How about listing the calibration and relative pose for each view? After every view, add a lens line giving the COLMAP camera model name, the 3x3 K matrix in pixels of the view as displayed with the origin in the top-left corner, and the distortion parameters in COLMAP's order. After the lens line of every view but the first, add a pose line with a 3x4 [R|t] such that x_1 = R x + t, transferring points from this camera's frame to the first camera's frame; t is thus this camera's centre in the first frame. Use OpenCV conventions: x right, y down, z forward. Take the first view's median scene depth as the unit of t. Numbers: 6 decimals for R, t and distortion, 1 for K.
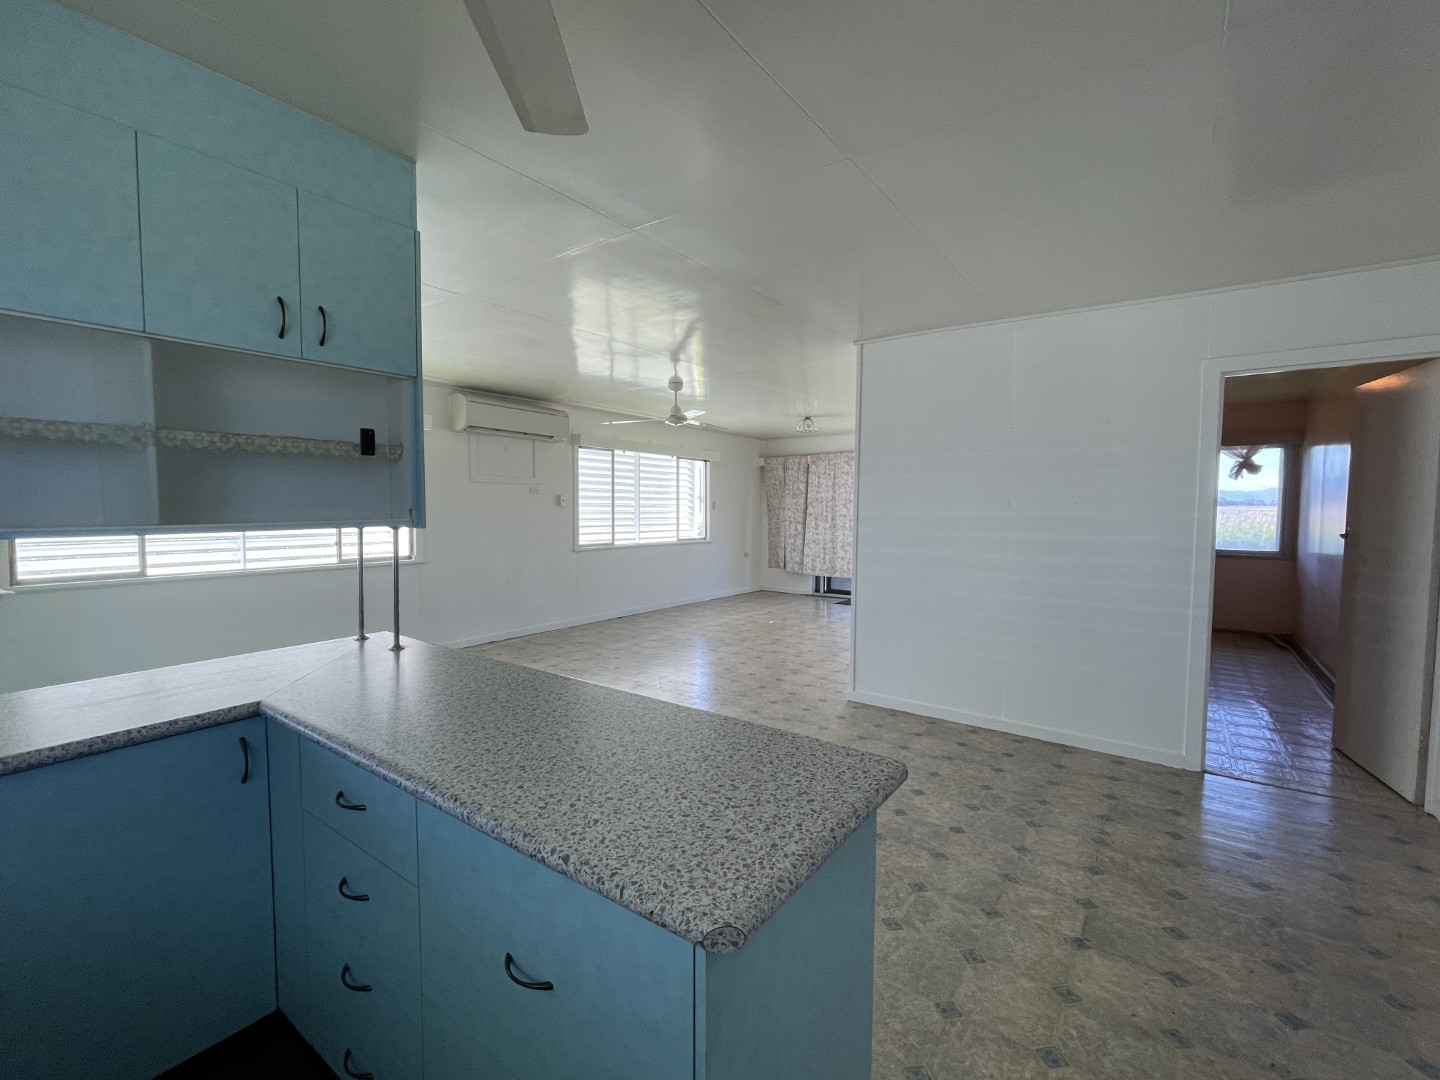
lens RADIAL K [[617.8, 0, 712.5], [0, 617.8, 533.6], [0, 0, 1]] dist [0.014738, 0.000366]
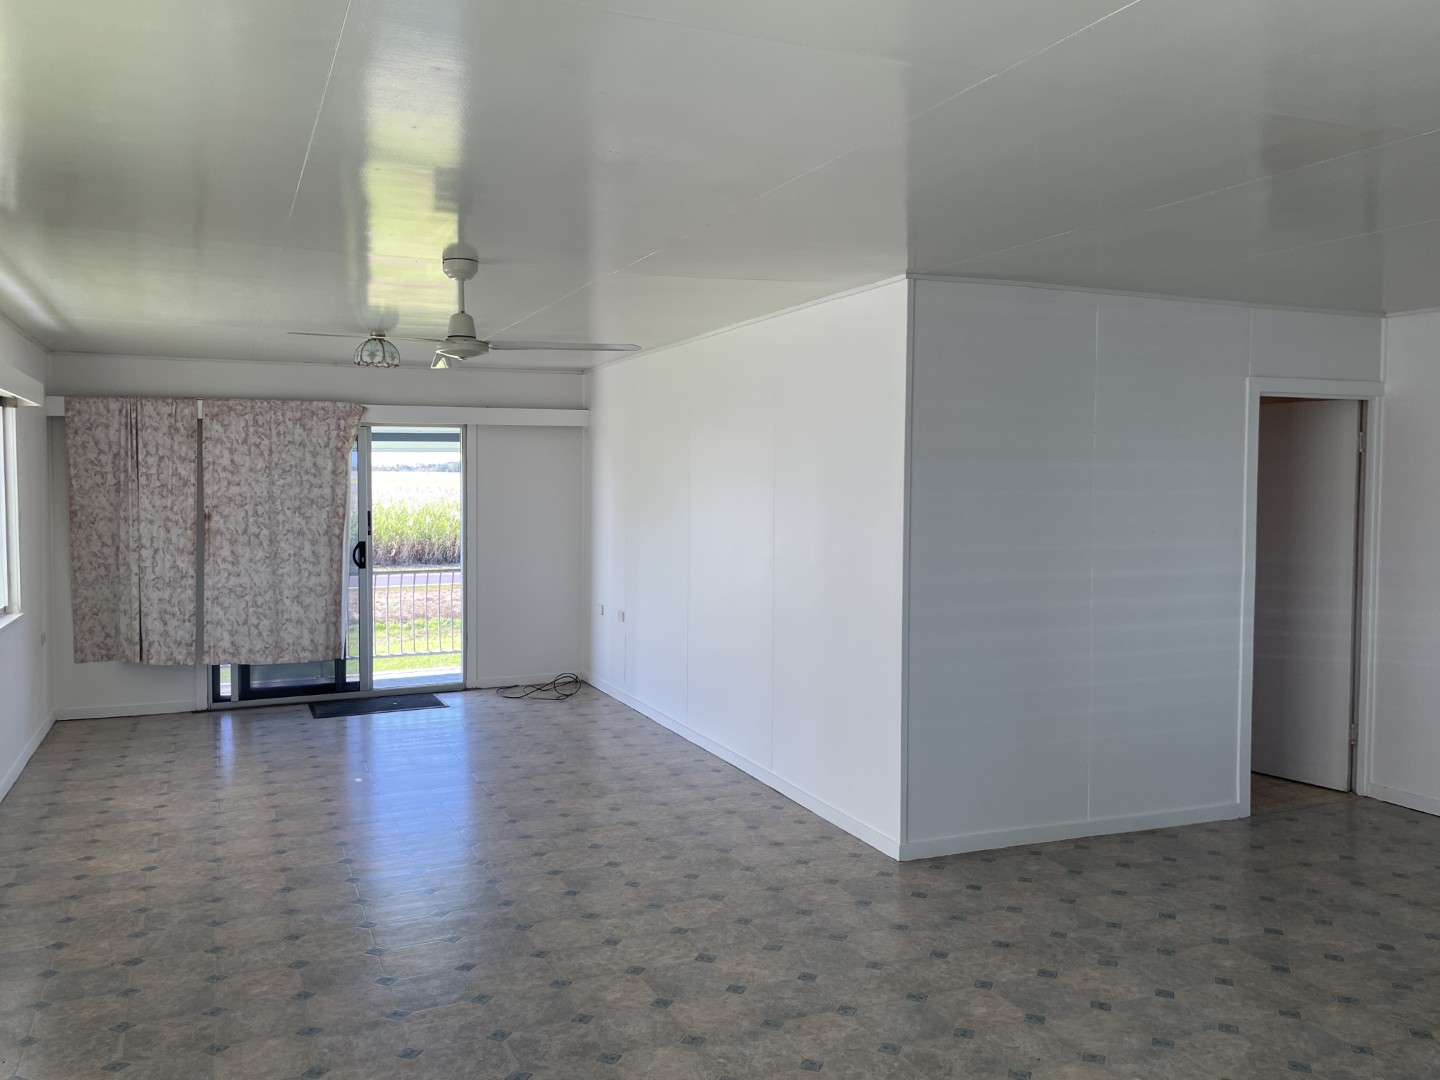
lens RADIAL K [[1171.2, 0, 673.3], [0, 1171.2, 541.9], [0, 0, 1]] dist [0.053196, -0.024192]
pose [[0.532338, -0.053011, 0.844871, -0.634865], [0.037242, 0.998538, 0.039188, -0.073350], [-0.845713, 0.010604, 0.533533, 0.415200]]
